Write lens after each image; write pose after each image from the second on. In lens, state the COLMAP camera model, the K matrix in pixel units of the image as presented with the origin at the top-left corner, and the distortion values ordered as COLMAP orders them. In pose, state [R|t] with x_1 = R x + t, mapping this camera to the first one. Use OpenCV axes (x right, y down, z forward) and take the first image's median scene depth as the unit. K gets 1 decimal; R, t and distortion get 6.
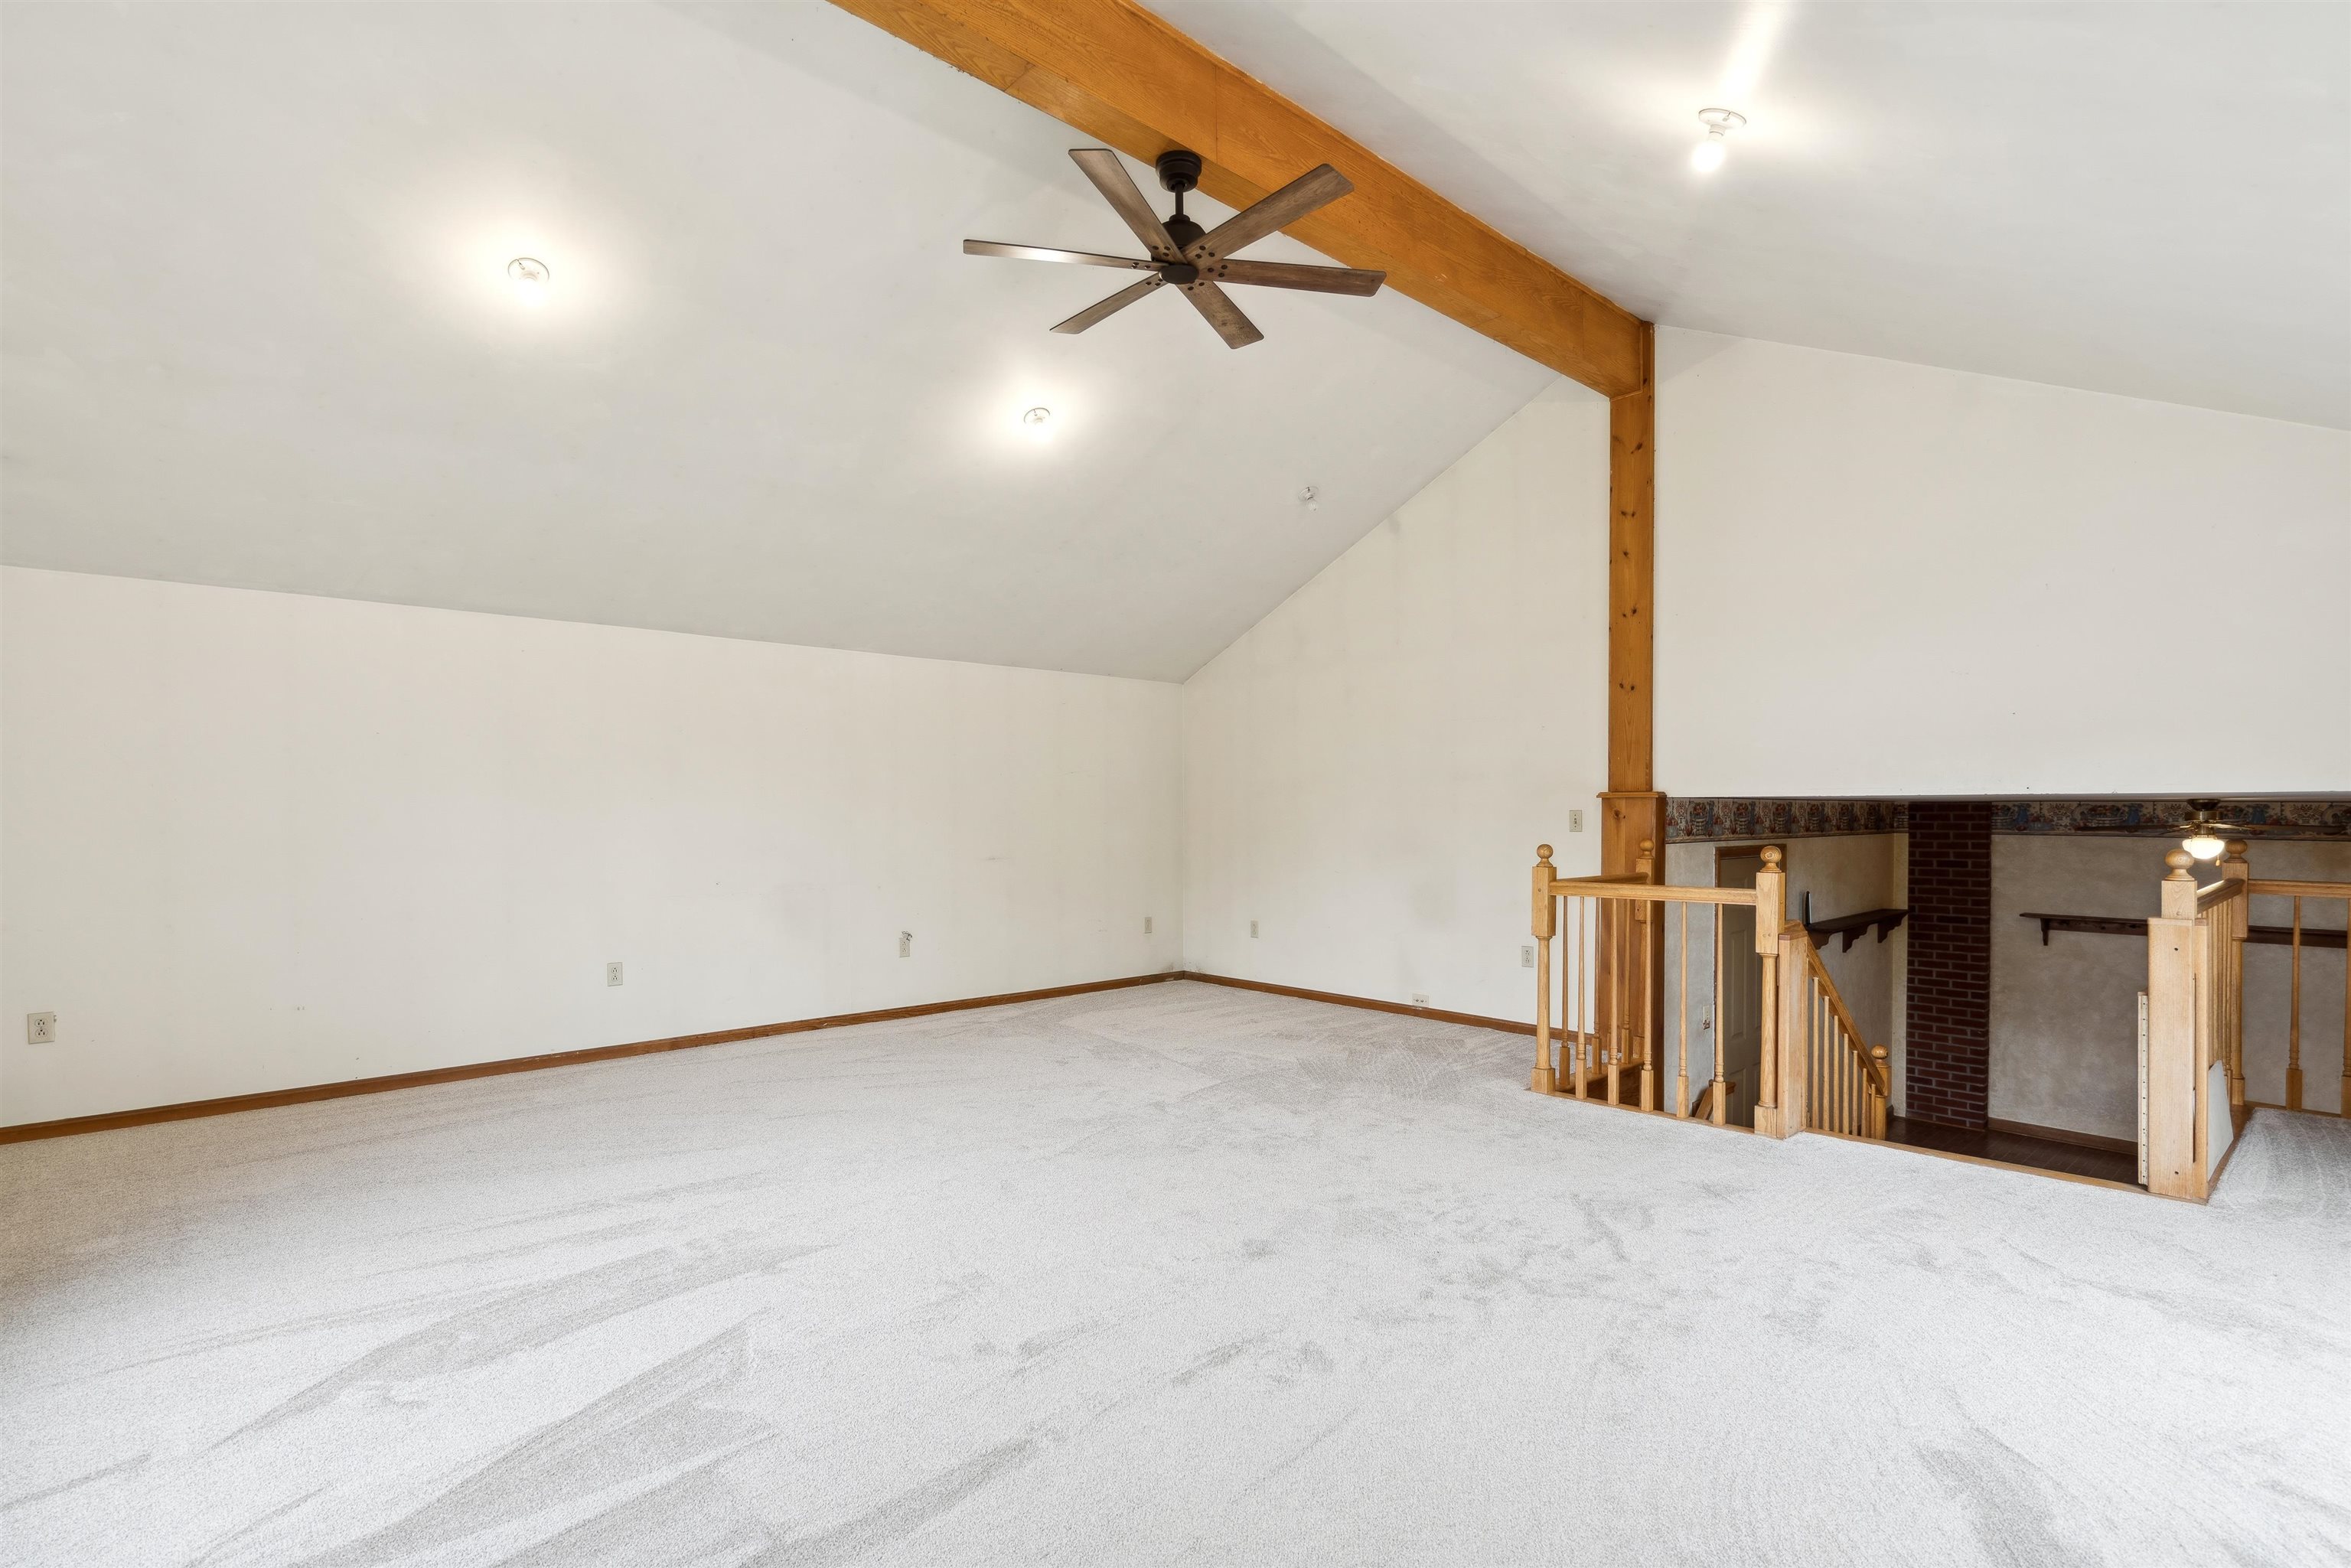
lens RADIAL K [[1127.5, 0, 1175.9], [0, 1127.5, 799.5], [0, 0, 1]] dist [-0.005019, -0.000399]
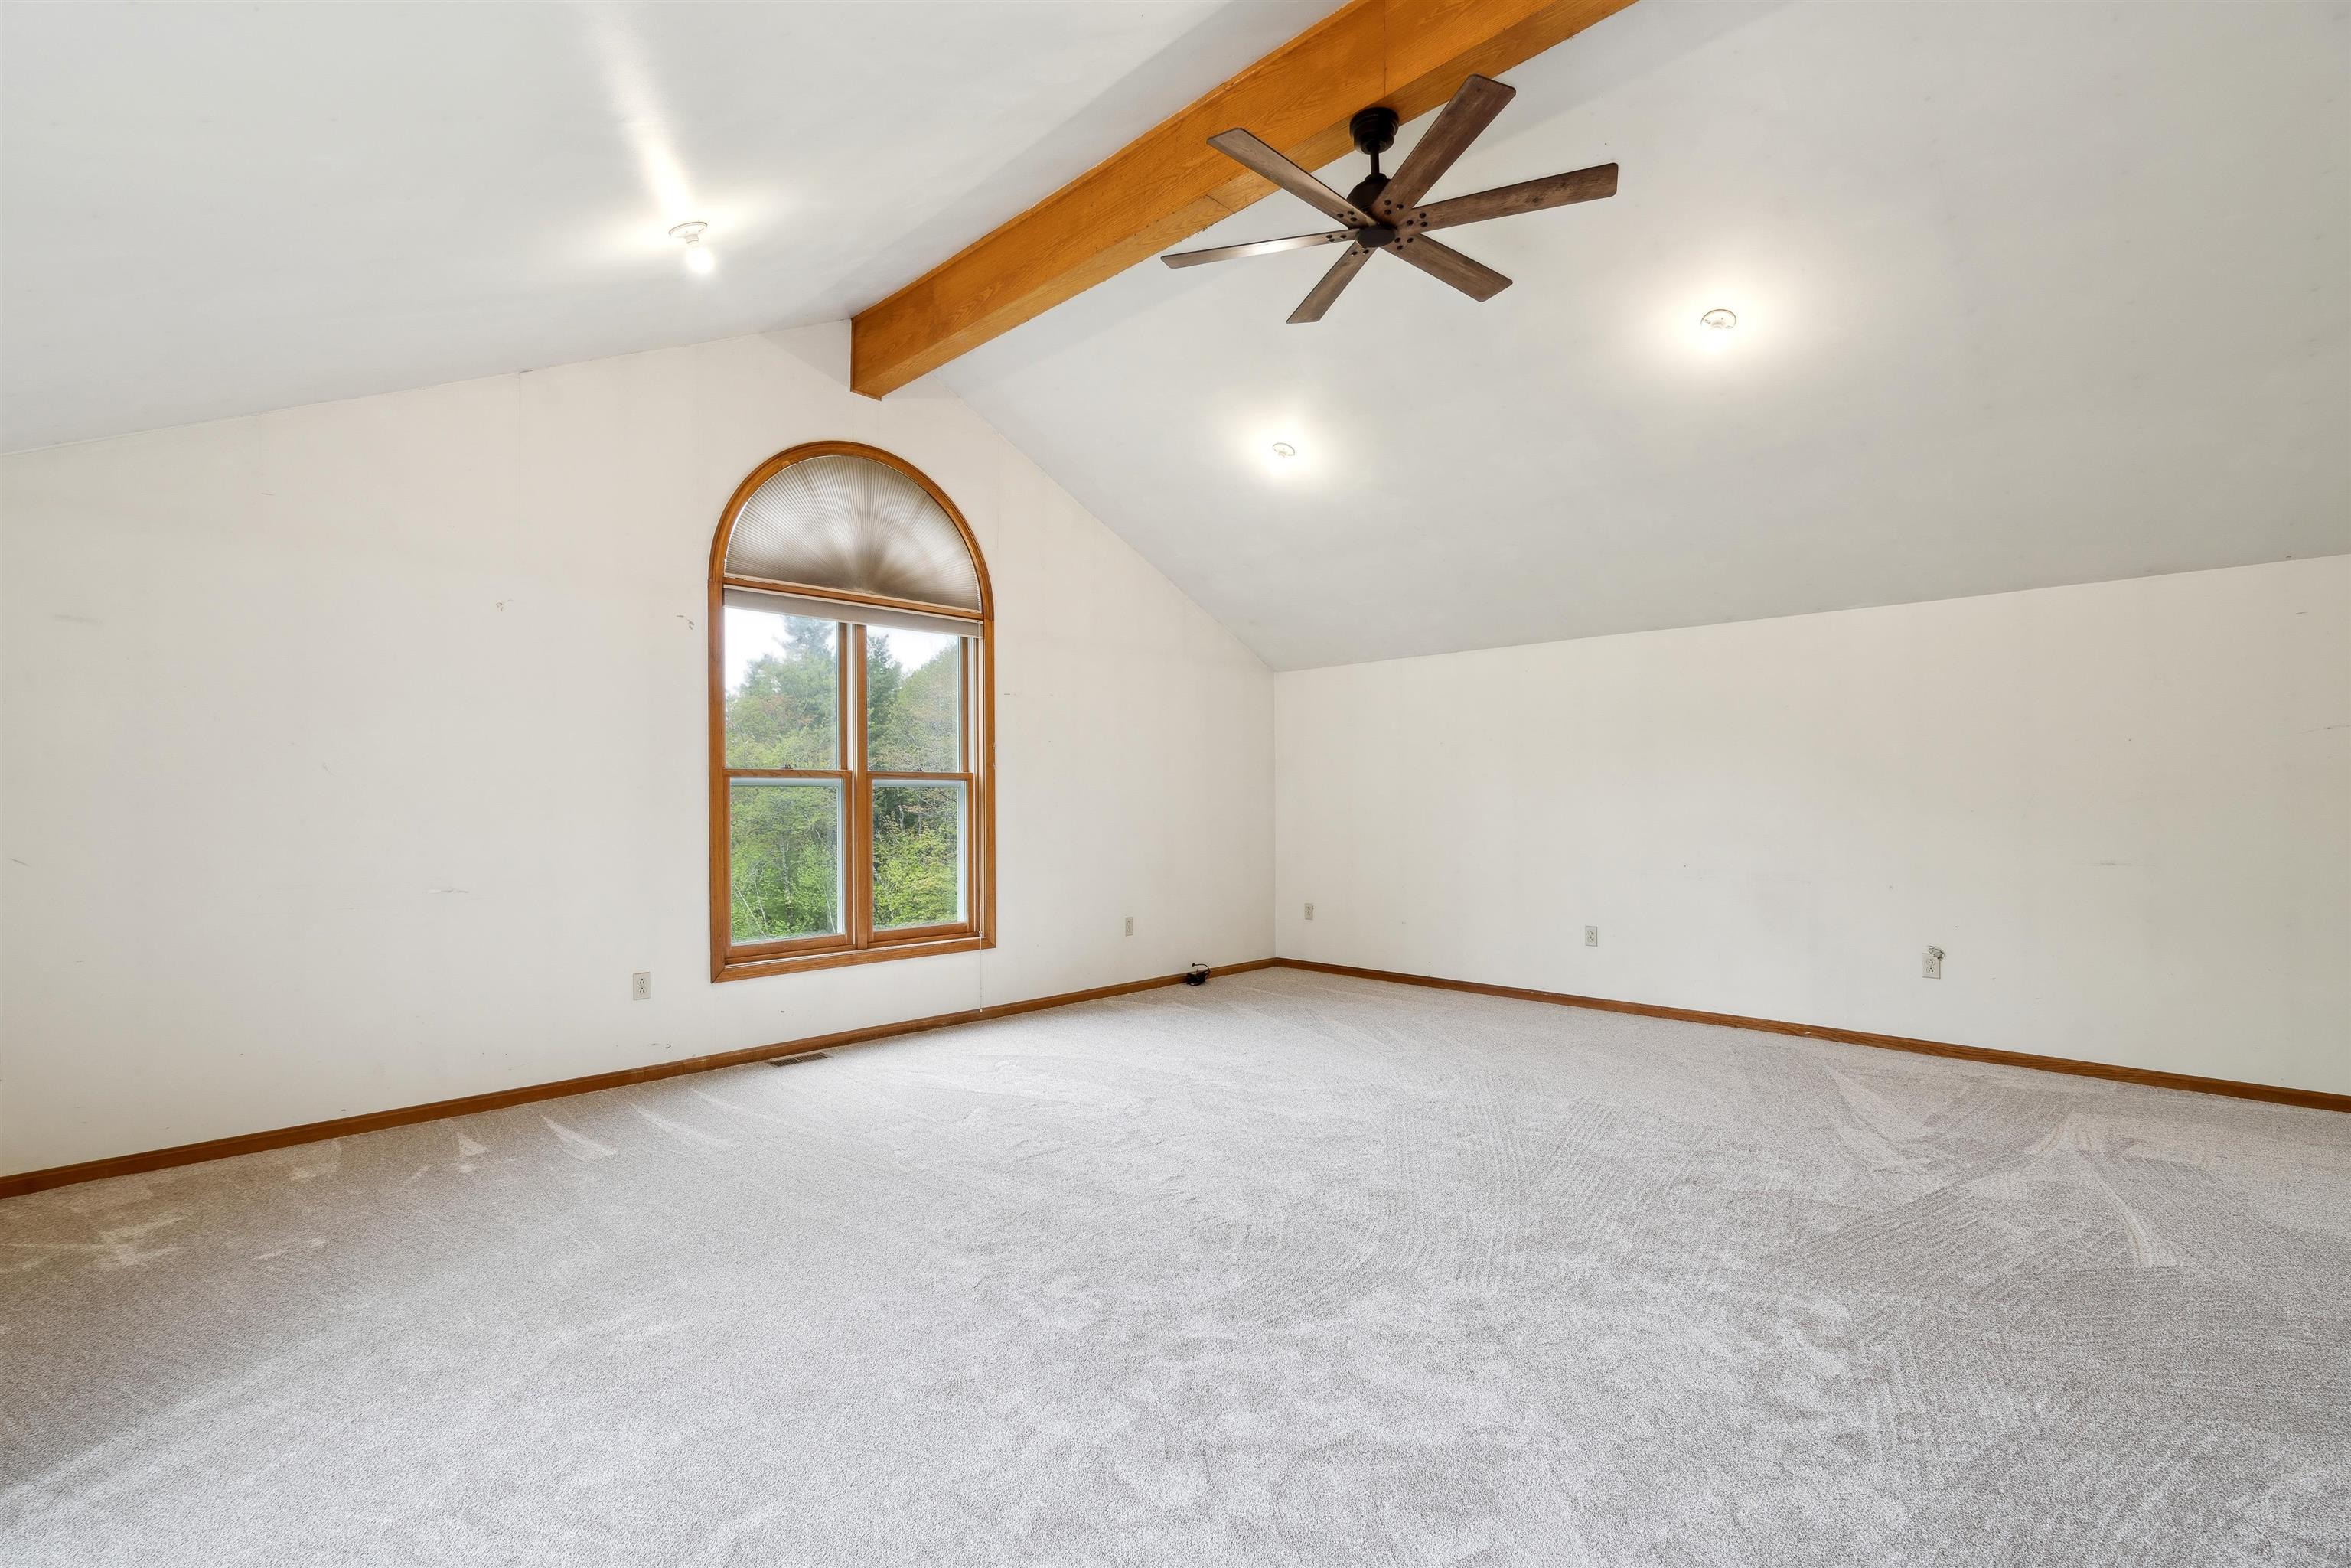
lens RADIAL K [[1076.0, 0, 1175.7], [0, 1076.0, 787.7], [0, 0, 1]] dist [0.000639, 0.000036]
pose [[0.039657, -0.006496, -0.999192, 0.676011], [0.015920, 0.999856, -0.005868, 0.000805], [0.999087, -0.015675, 0.039754, 0.592181]]
